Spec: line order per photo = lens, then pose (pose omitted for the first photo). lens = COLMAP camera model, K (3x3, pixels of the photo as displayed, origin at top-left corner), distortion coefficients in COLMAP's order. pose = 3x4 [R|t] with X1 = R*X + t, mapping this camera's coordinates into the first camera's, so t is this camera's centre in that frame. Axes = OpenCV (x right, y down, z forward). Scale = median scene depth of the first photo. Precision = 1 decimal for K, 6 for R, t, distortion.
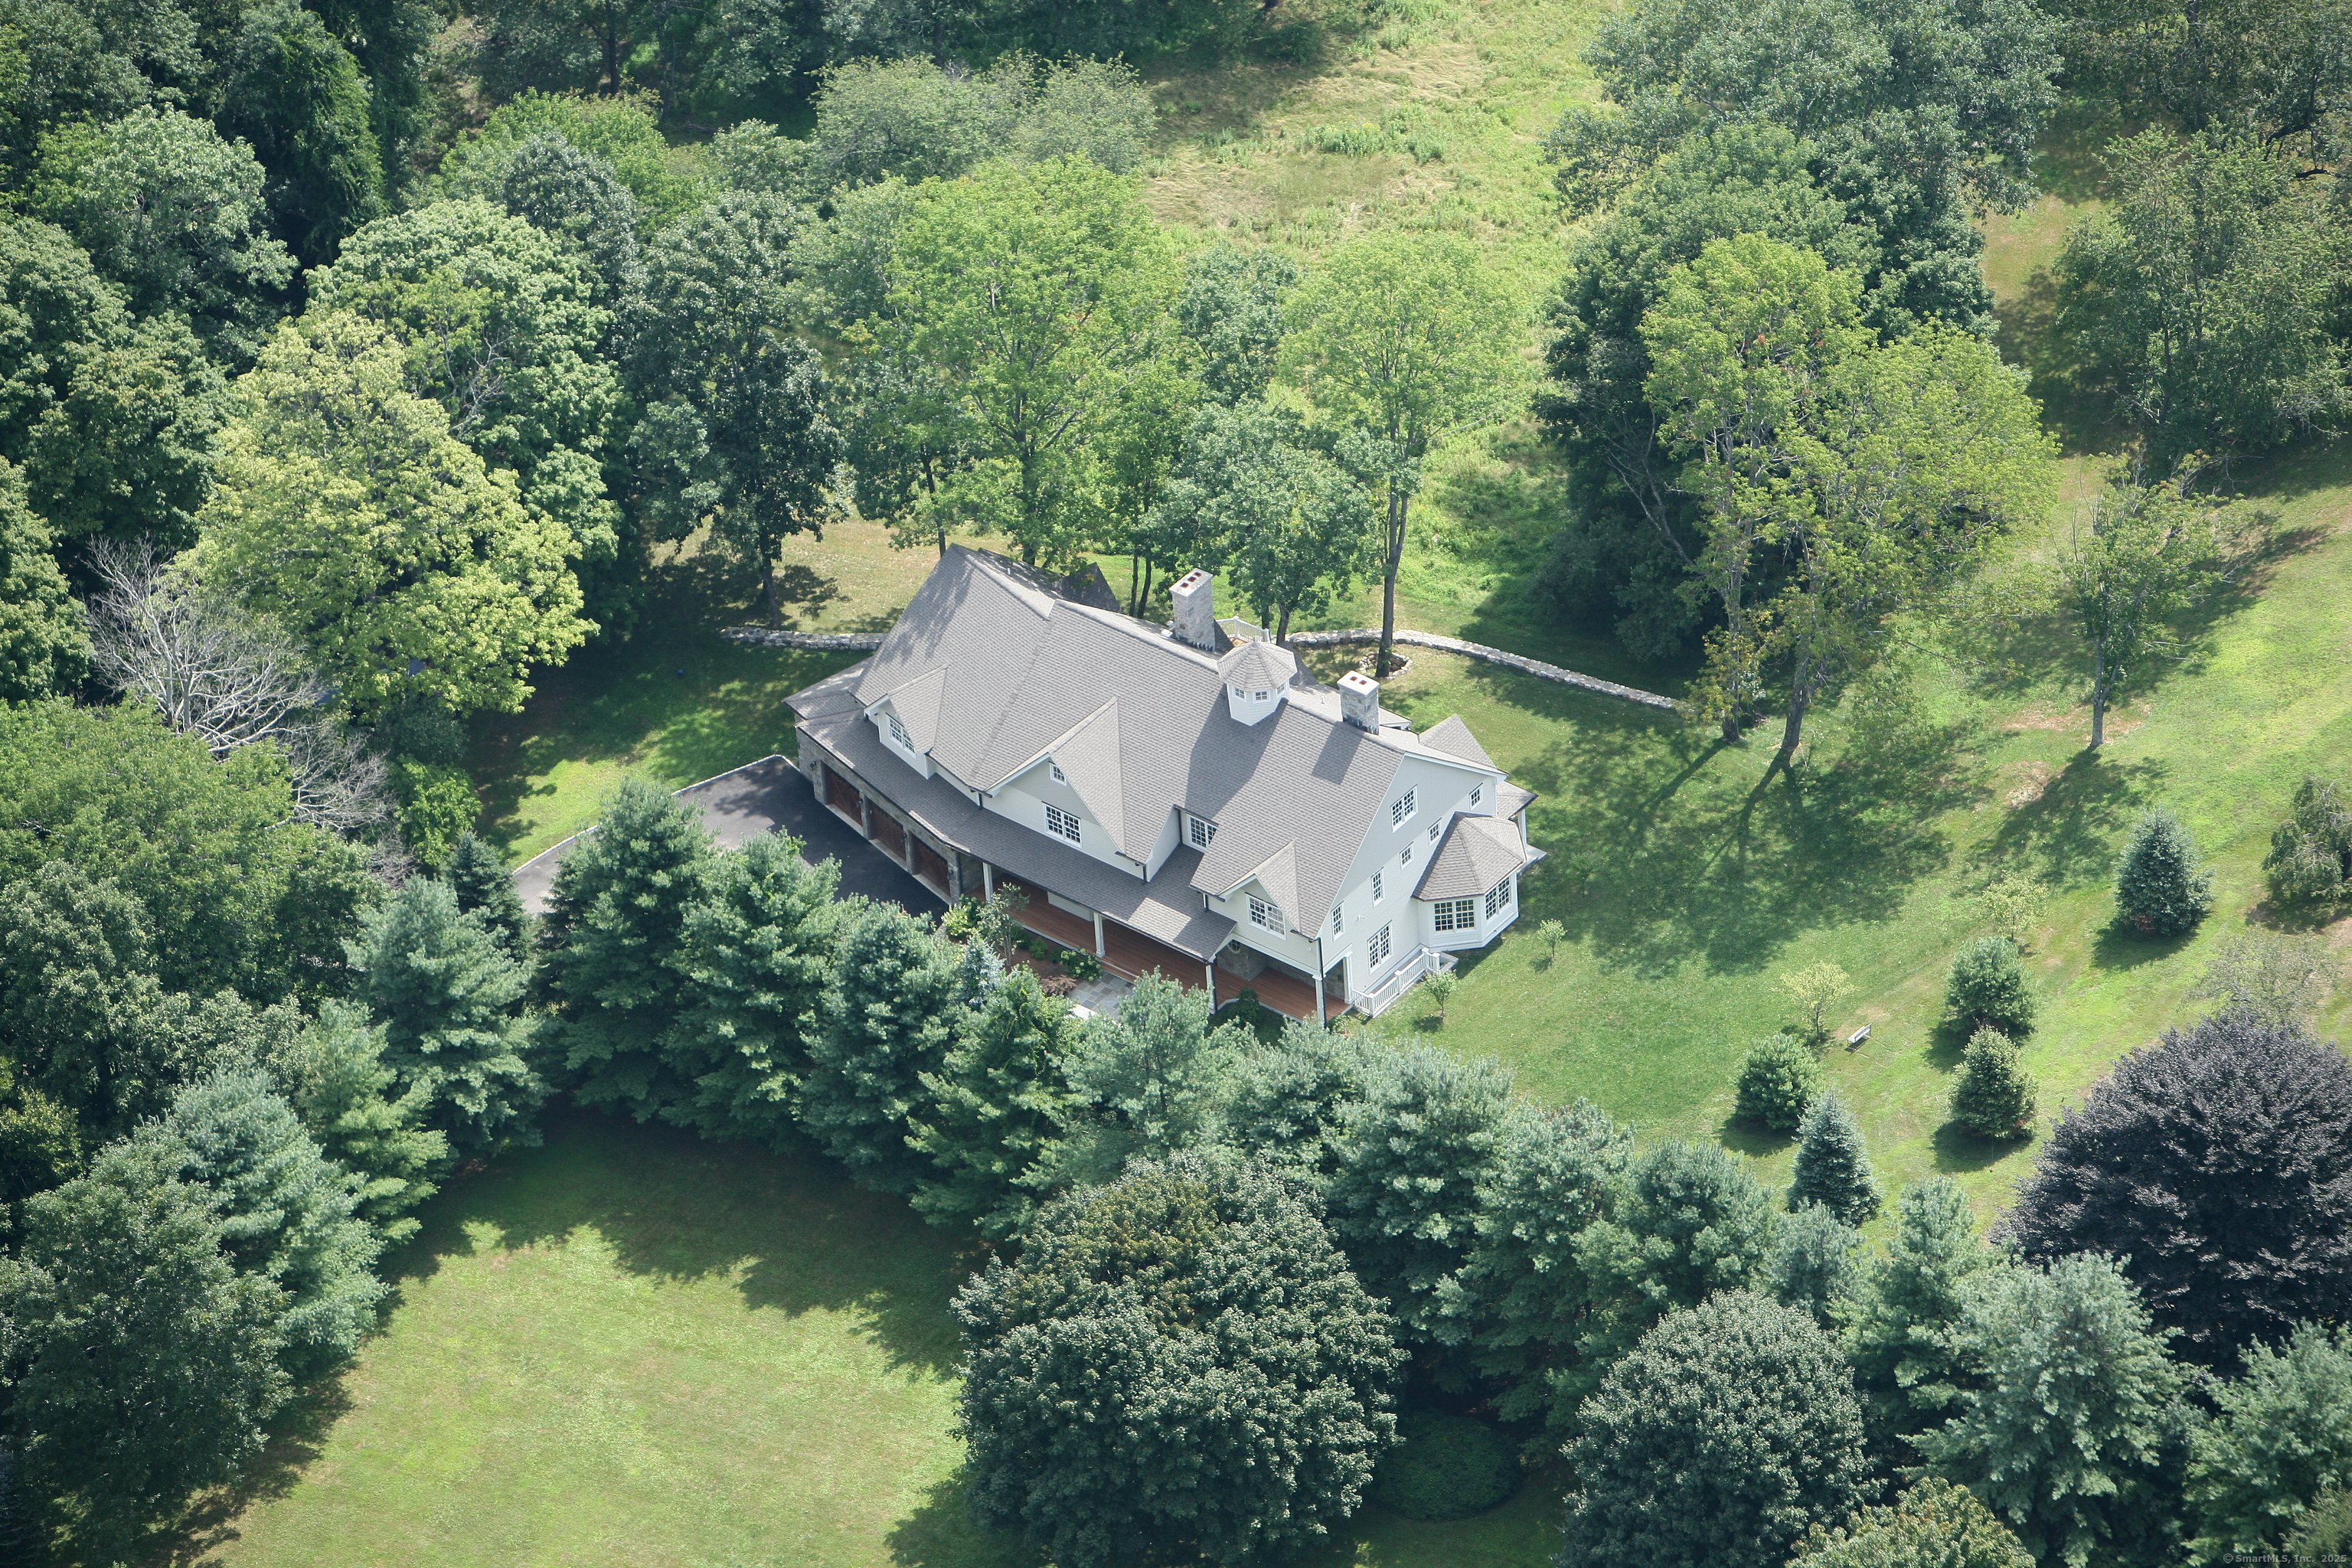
lens RADIAL K [[11230.7, 0, 1244.3], [0, 11230.7, 762.1], [0, 0, 1]] dist [1.235474, 0.000000]
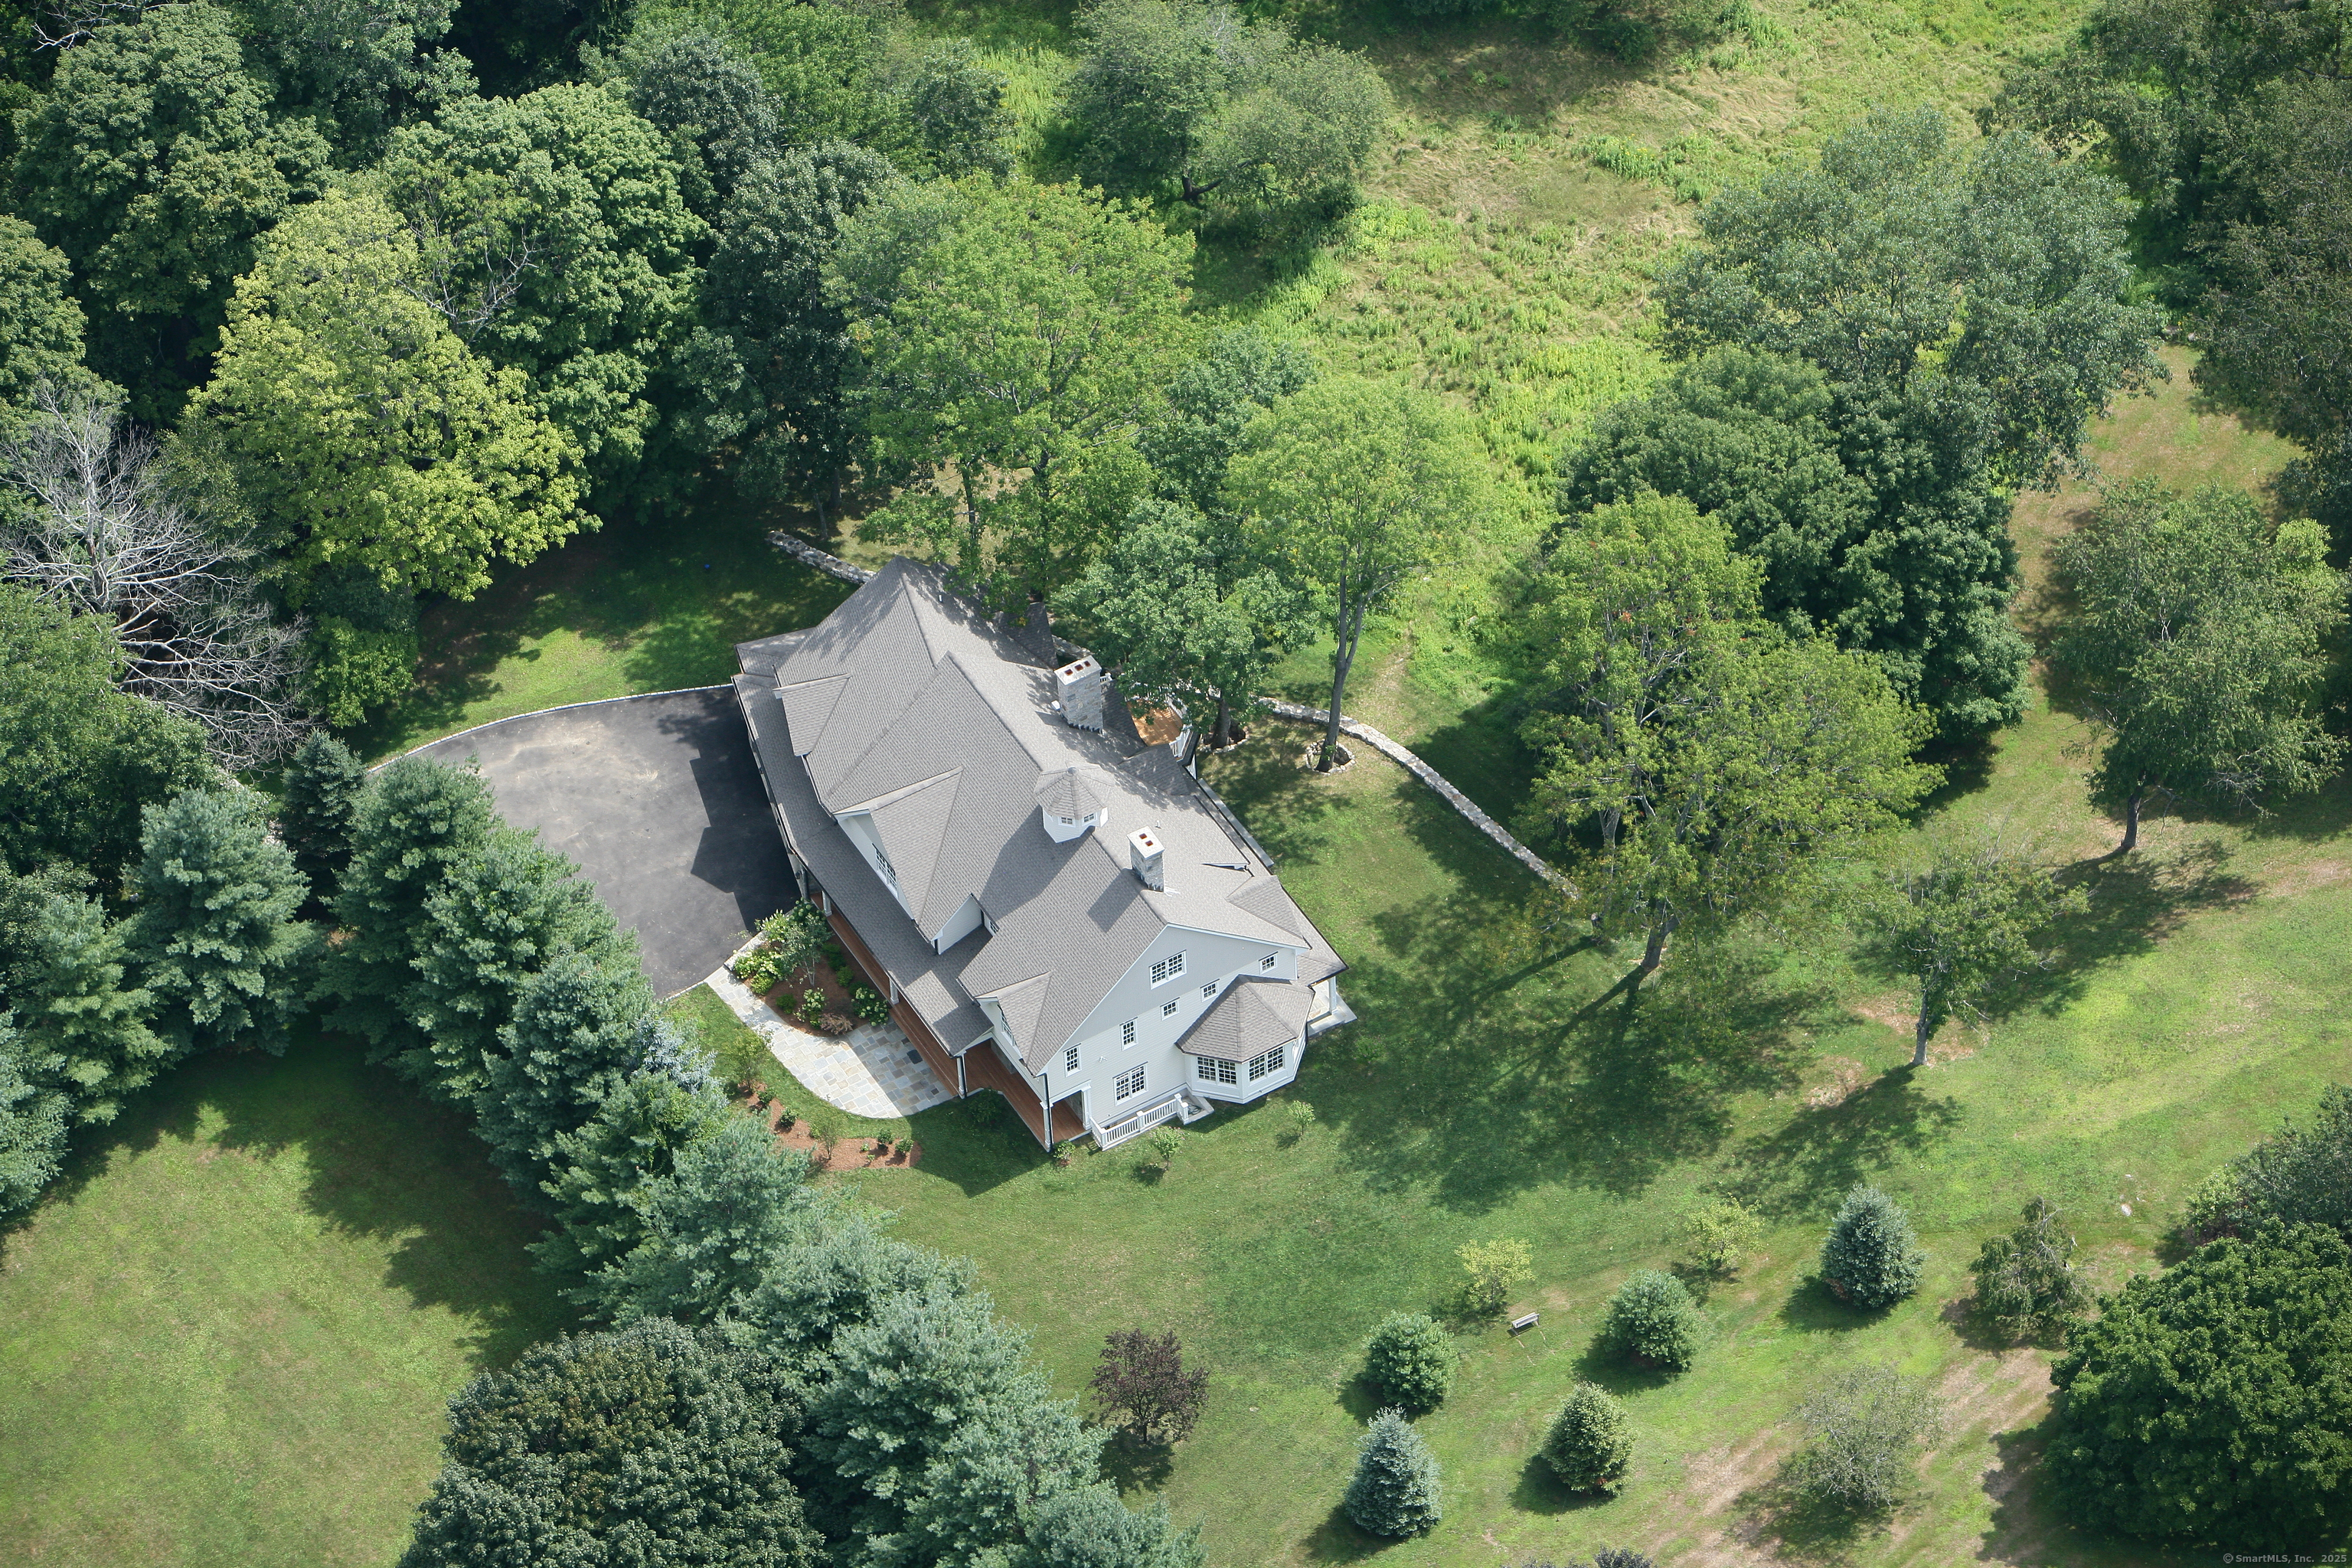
lens RADIAL K [[8164.6, 0, 1172.7], [0, 8164.6, 789.3], [0, 0, 1]] dist [0.292978, 0.000000]
pose [[0.929659, 0.280595, -0.238747, 0.181171], [-0.234126, 0.950303, 0.205207, -0.158212], [0.284462, -0.134876, 0.949152, 0.305296]]
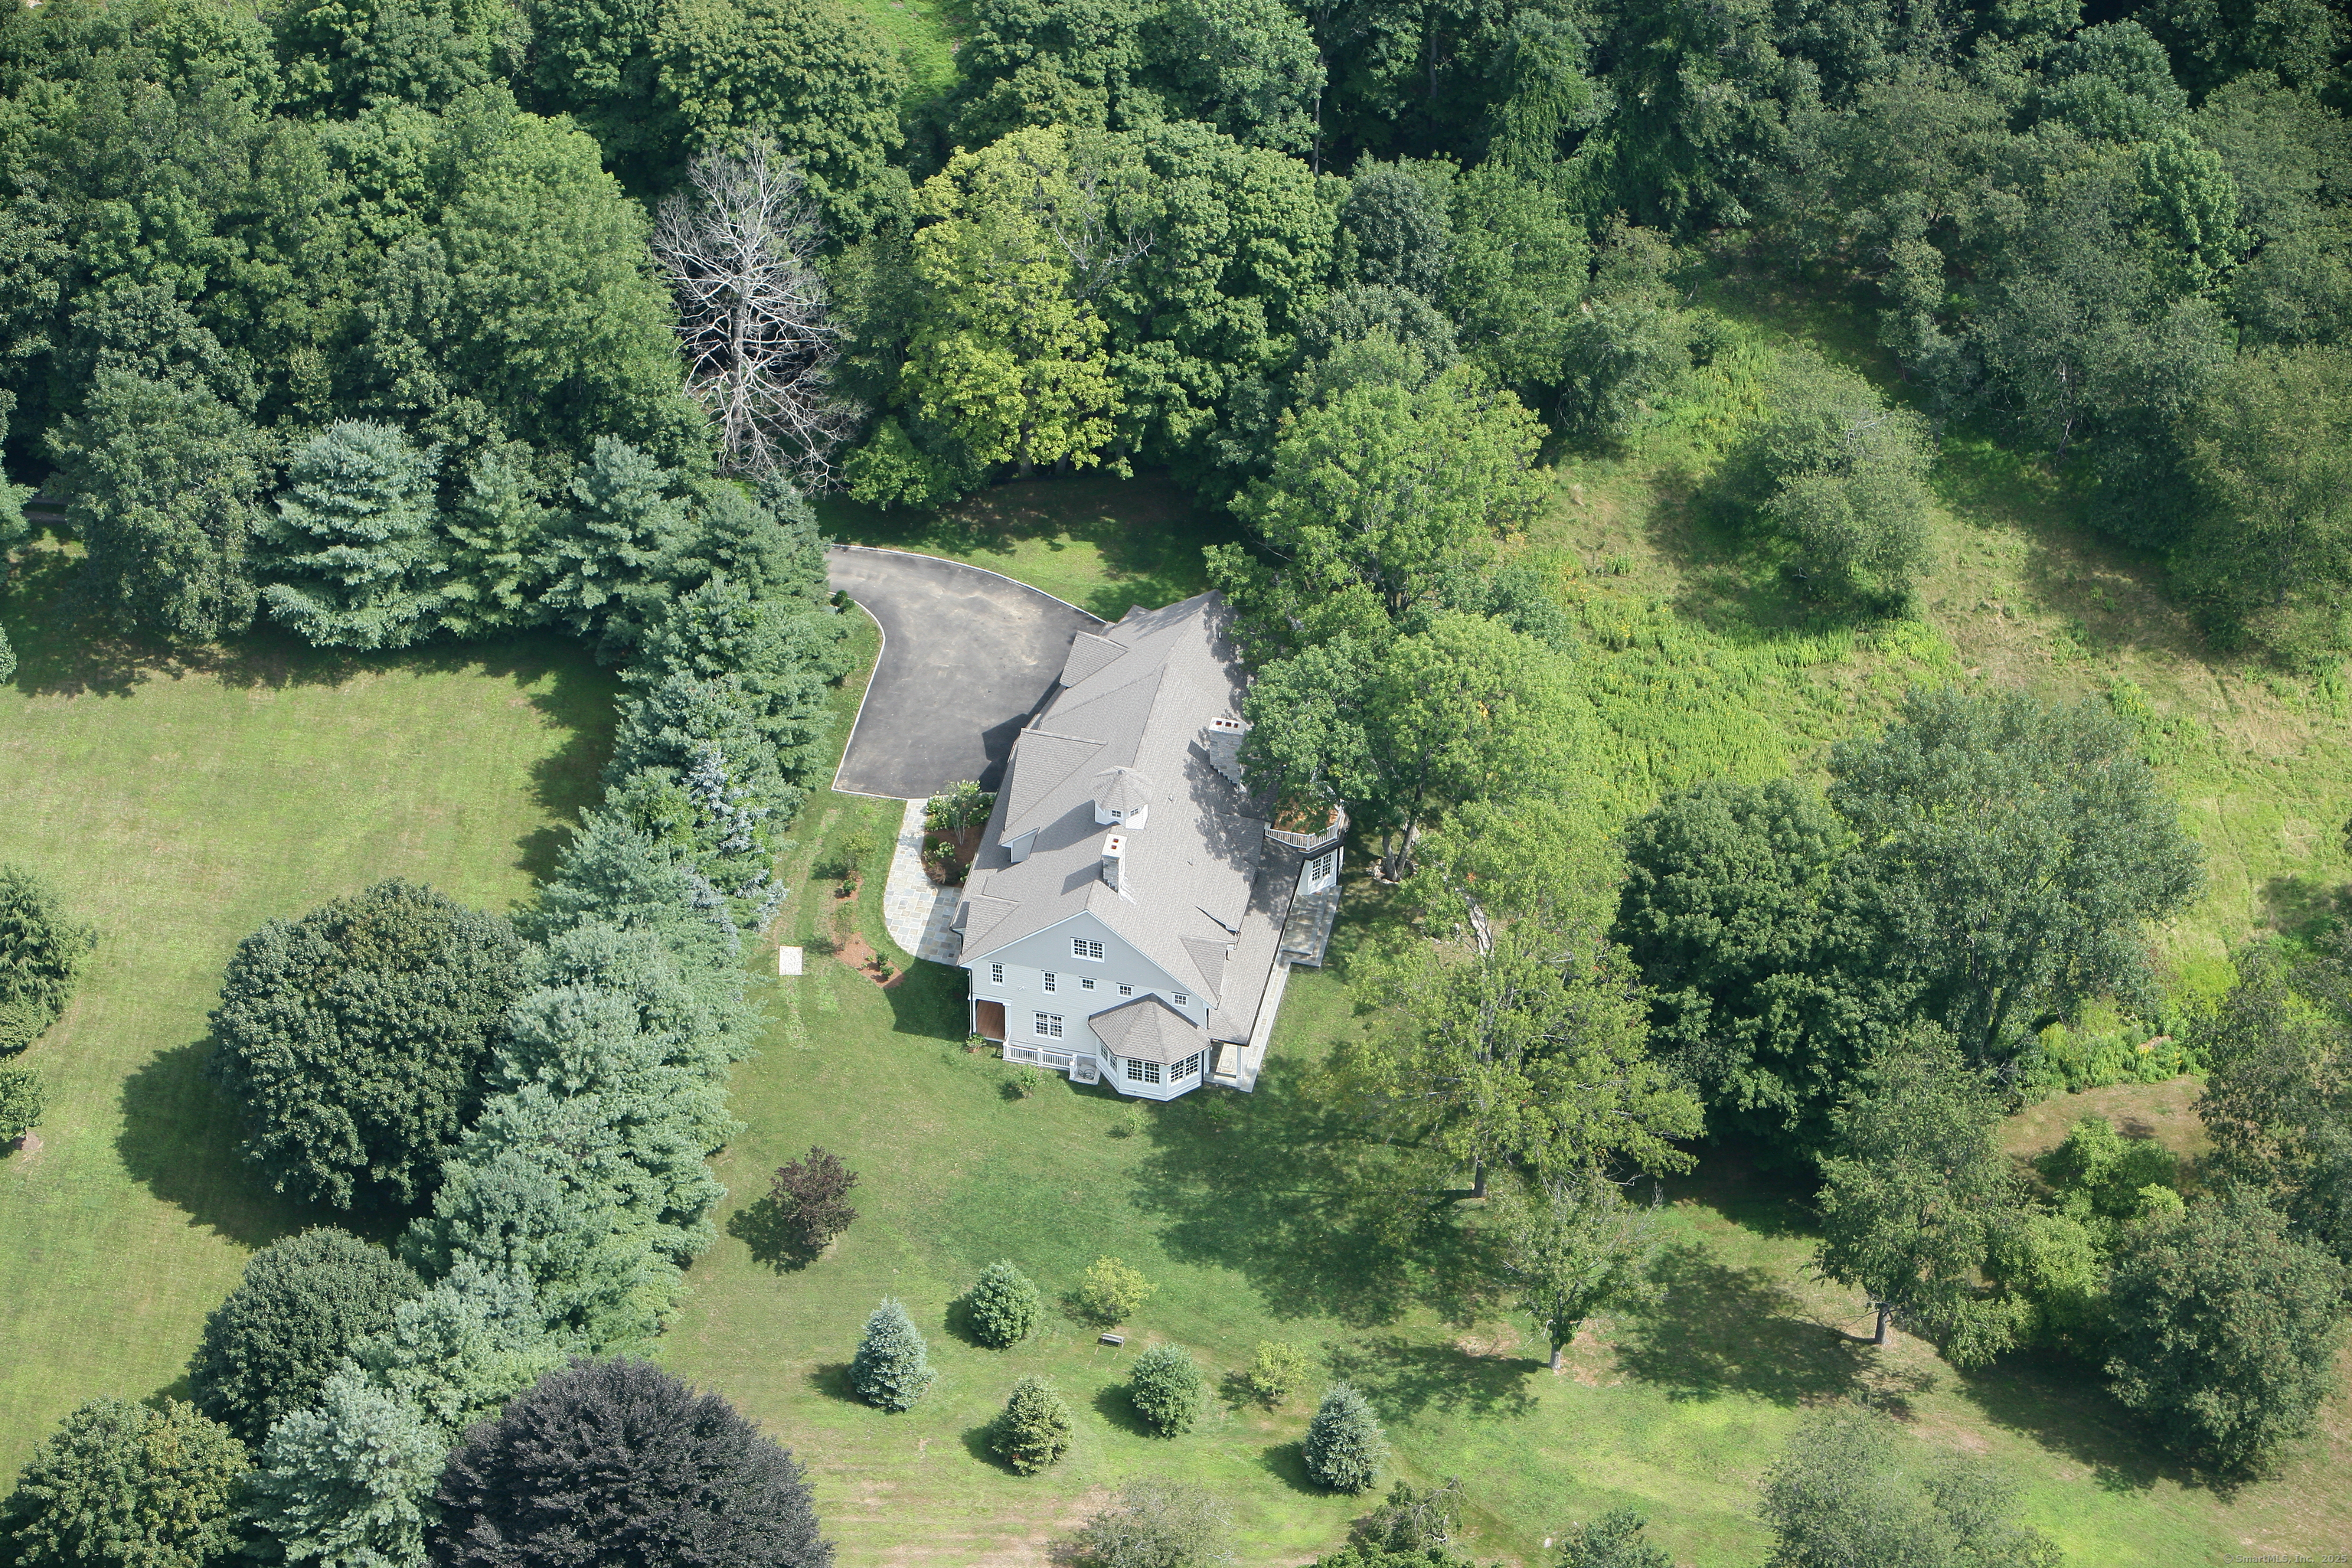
lens RADIAL K [[6936.9, 0, 1176.8], [0, 6936.9, 787.5], [0, 0, 1]] dist [0.041733, 0.000000]
pose [[0.425849, 0.668373, -0.609861, 0.455549], [-0.579127, 0.719222, 0.383839, -0.296399], [0.695173, 0.189729, 0.693352, 0.476463]]
